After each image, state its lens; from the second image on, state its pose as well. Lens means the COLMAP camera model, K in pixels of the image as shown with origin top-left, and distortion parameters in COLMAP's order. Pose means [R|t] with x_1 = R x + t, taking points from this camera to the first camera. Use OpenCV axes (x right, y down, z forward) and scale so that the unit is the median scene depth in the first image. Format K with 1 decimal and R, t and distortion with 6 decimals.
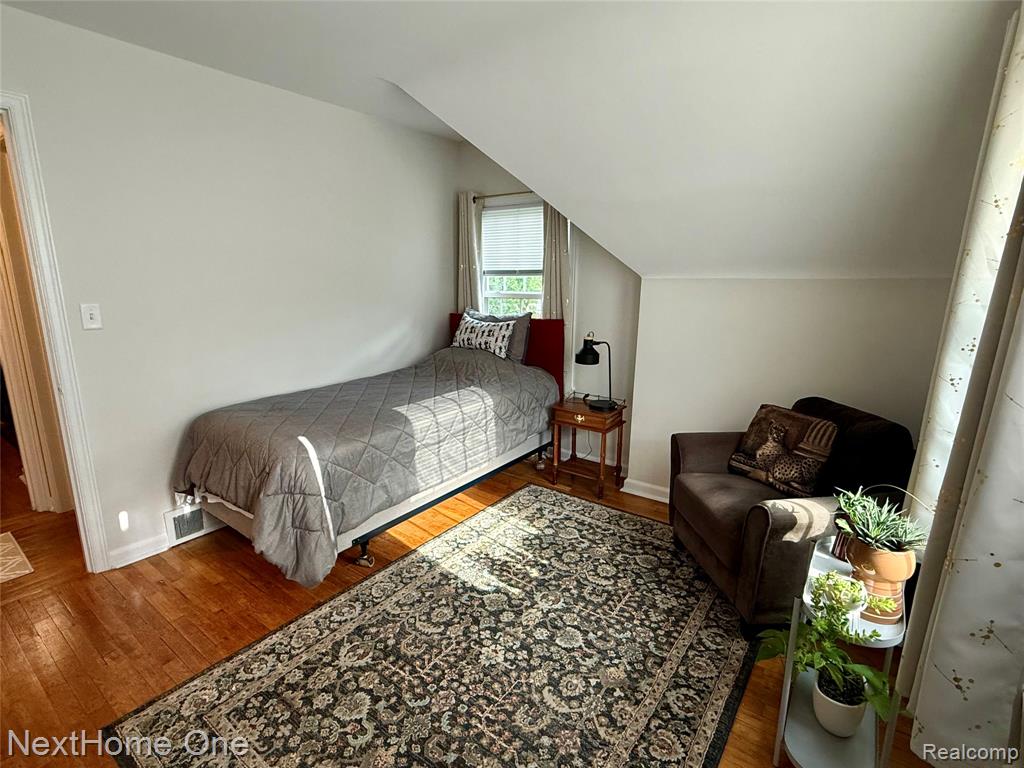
lens RADIAL K [[503.2, 0, 509.0], [0, 503.2, 384.5], [0, 0, 1]] dist [-0.002471, -0.000876]
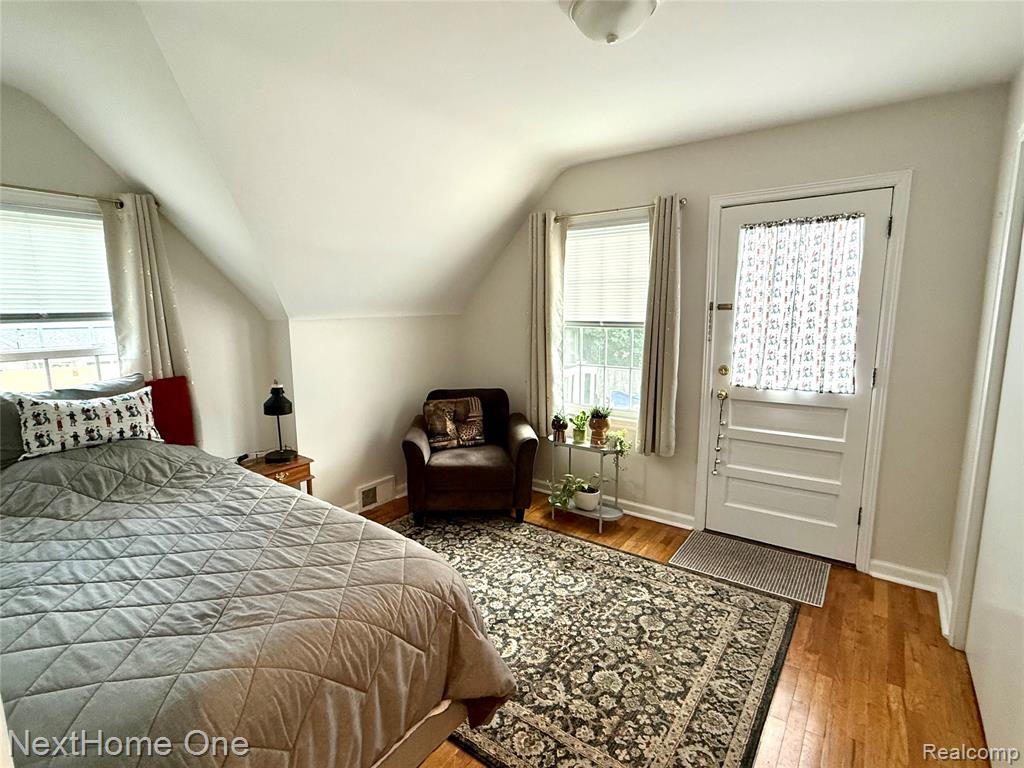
lens RADIAL K [[503.2, 0, 510.7], [0, 503.2, 385.6], [0, 0, 1]] dist [-0.002471, -0.000876]
pose [[-0.000760, -0.160443, 0.987045, -1.307188], [0.216199, 0.963674, 0.156811, -0.254671], [-0.976349, 0.213517, 0.033955, 0.987302]]
